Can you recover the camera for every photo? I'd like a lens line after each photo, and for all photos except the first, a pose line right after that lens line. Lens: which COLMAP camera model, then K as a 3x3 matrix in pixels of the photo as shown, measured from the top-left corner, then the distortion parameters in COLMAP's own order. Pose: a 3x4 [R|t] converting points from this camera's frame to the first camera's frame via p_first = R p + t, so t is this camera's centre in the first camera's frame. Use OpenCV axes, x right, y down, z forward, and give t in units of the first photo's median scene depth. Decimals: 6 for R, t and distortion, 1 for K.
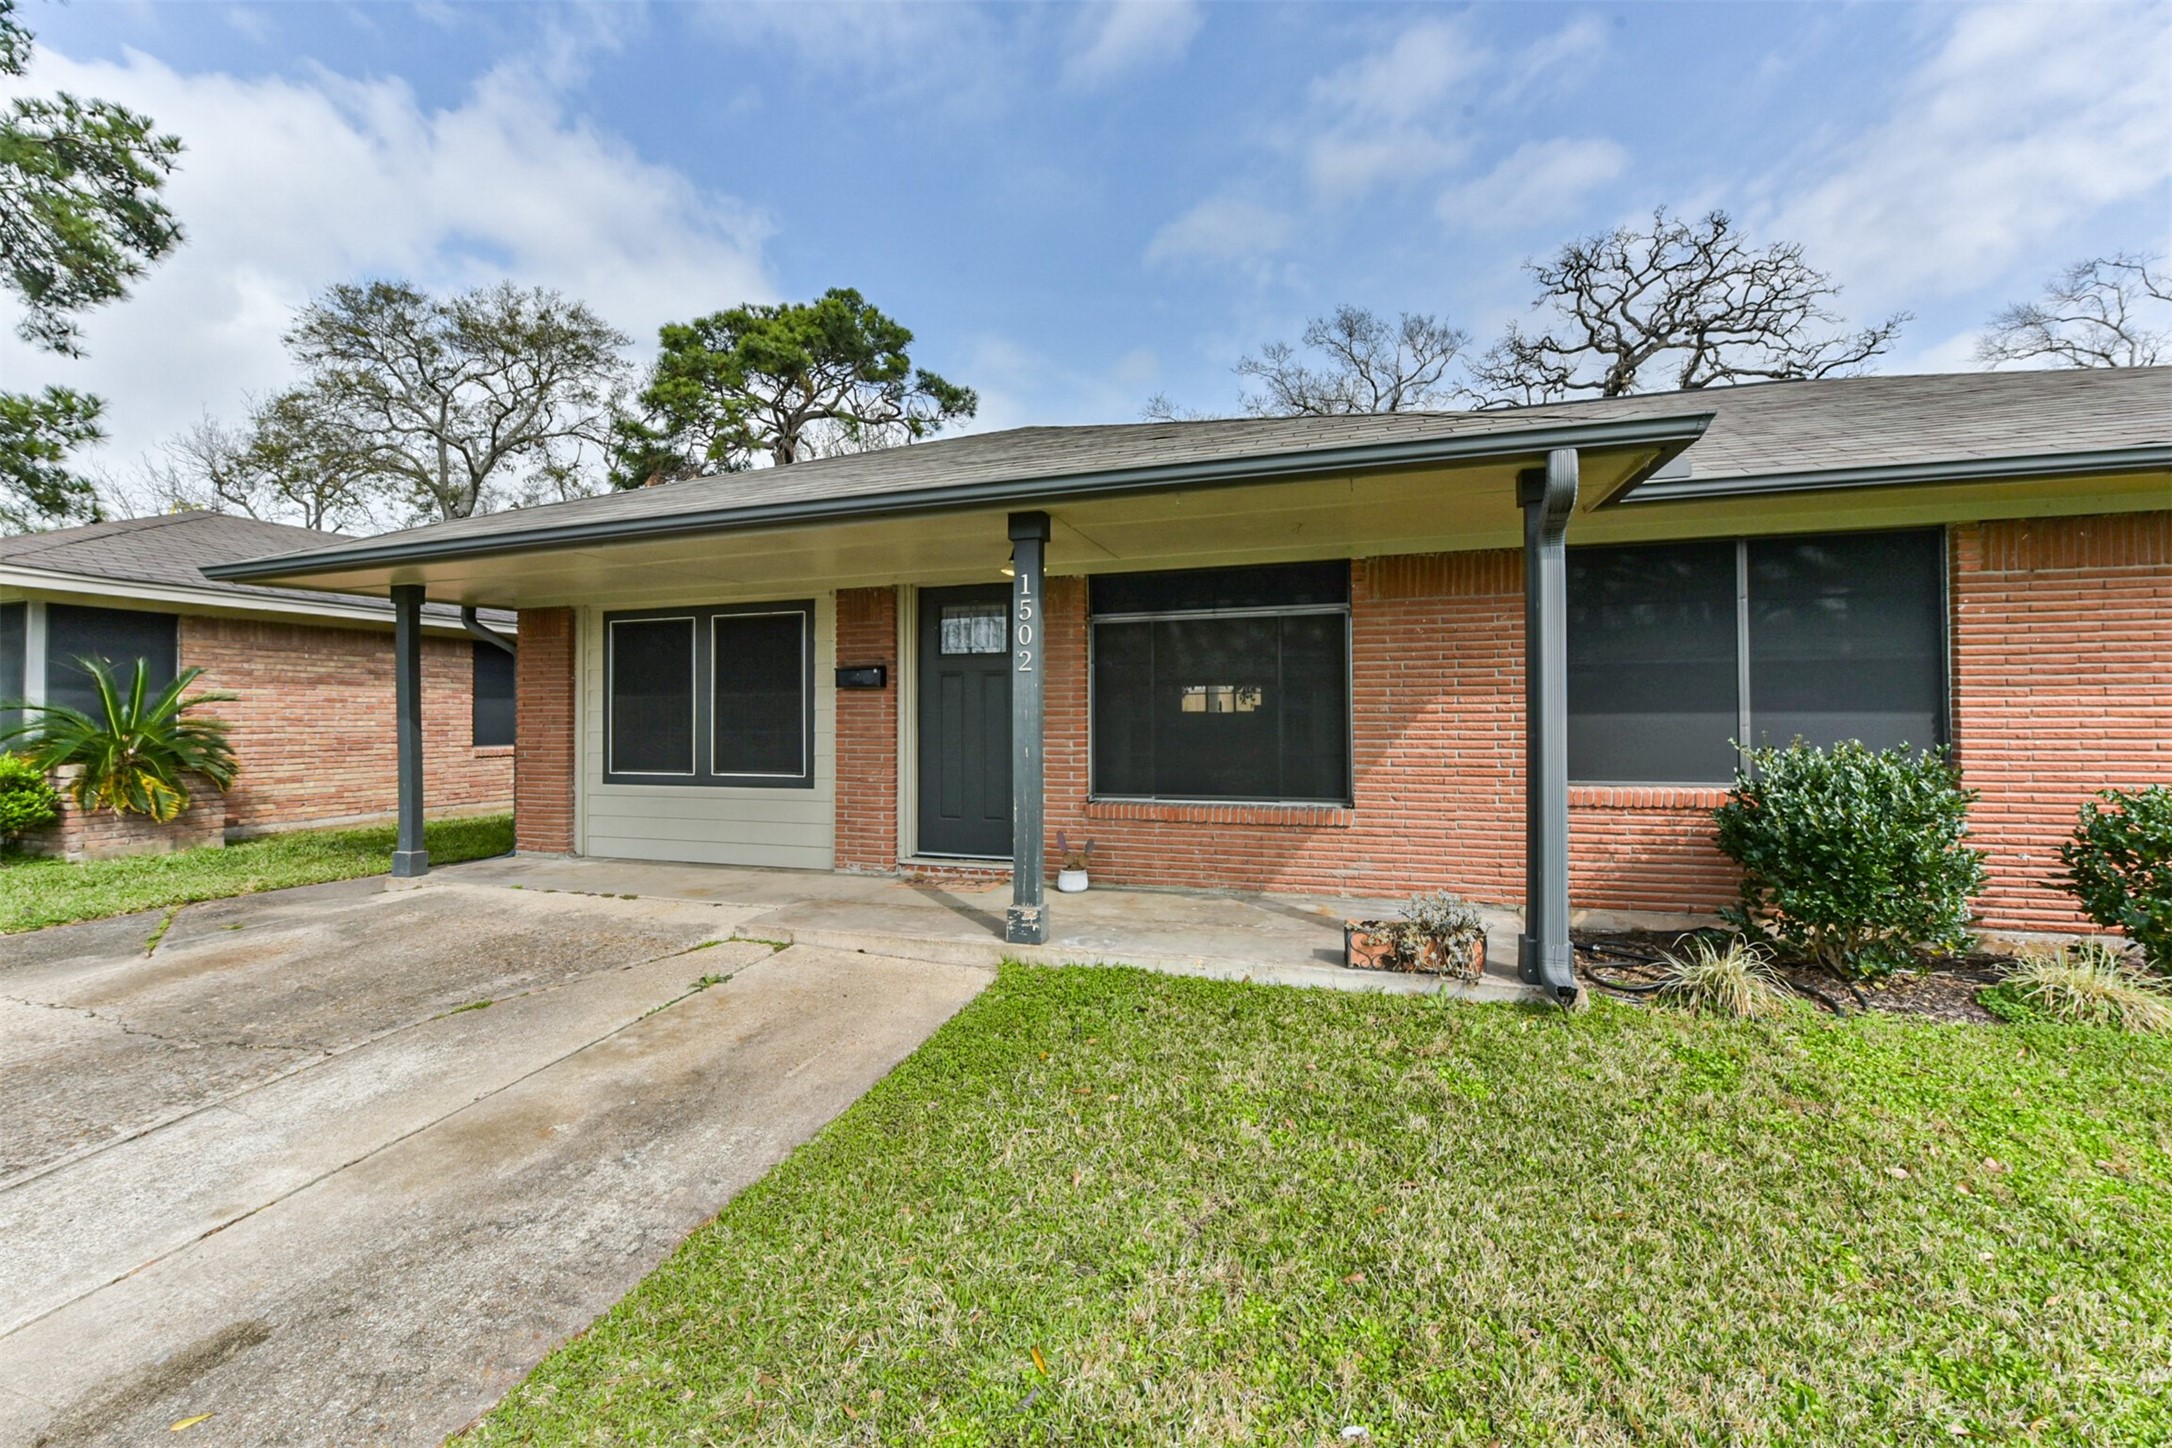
lens RADIAL K [[844.0, 0, 1080.8], [0, 844.0, 713.1], [0, 0, 1]] dist [-0.000718, -0.000684]
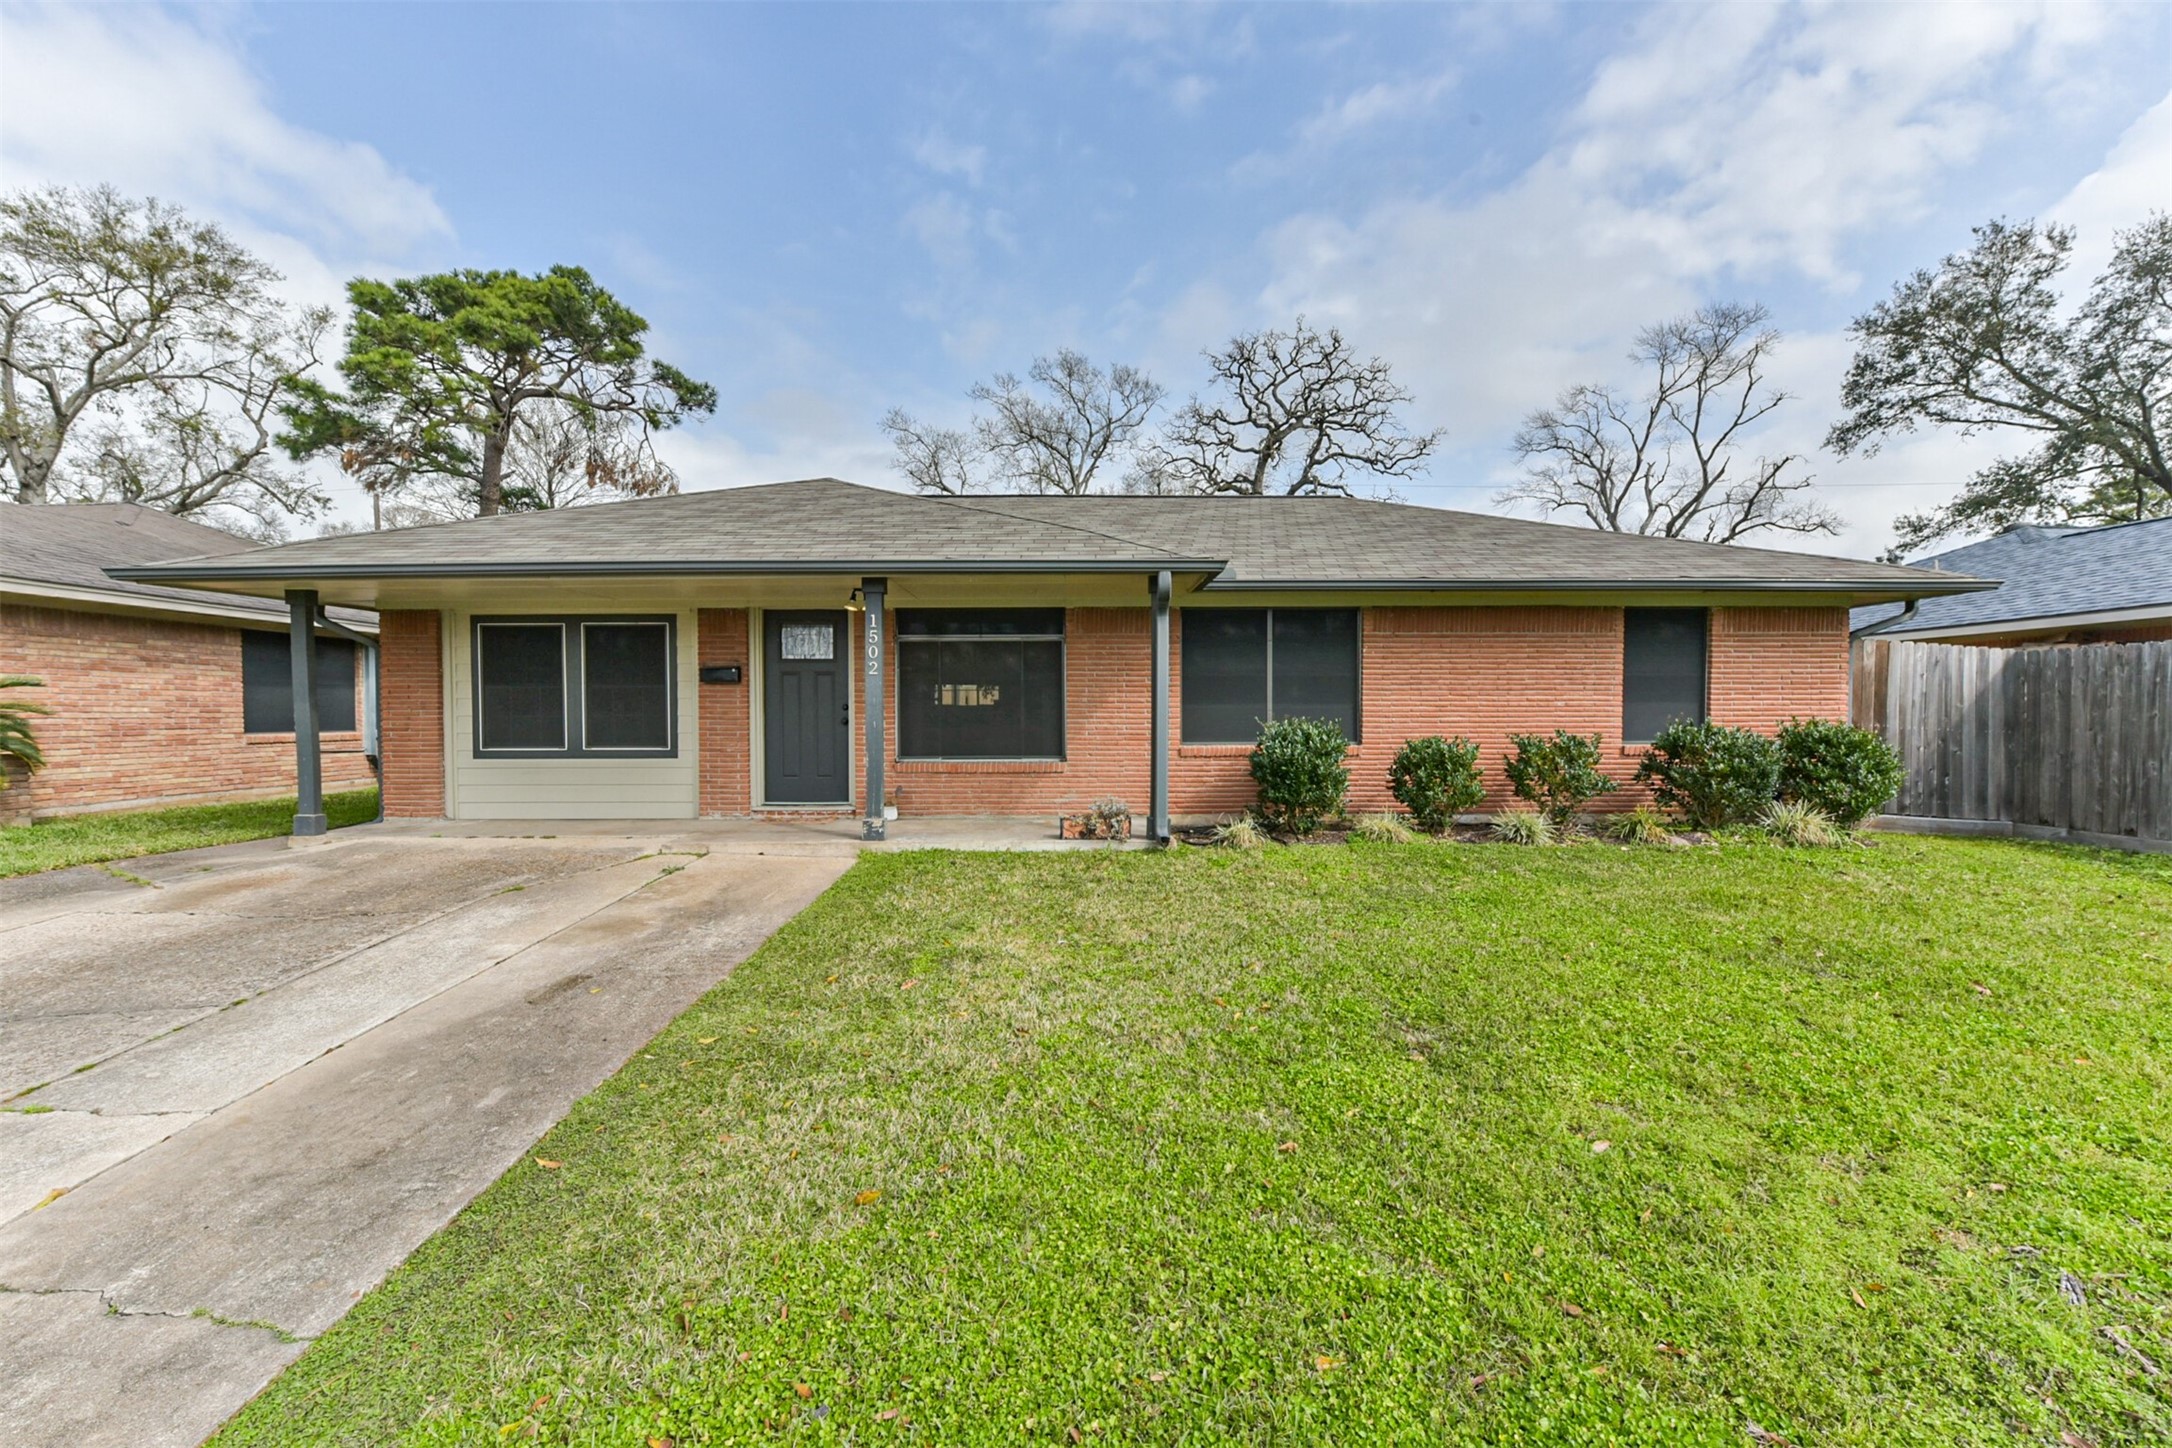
lens RADIAL K [[844.0, 0, 1086.8], [0, 844.0, 720.2], [0, 0, 1]] dist [-0.000718, -0.000684]
pose [[0.946127, 0.000611, 0.323796, -0.122481], [-0.004448, 0.999928, 0.011111, 0.010722], [-0.323766, -0.011953, 0.946062, -0.405386]]
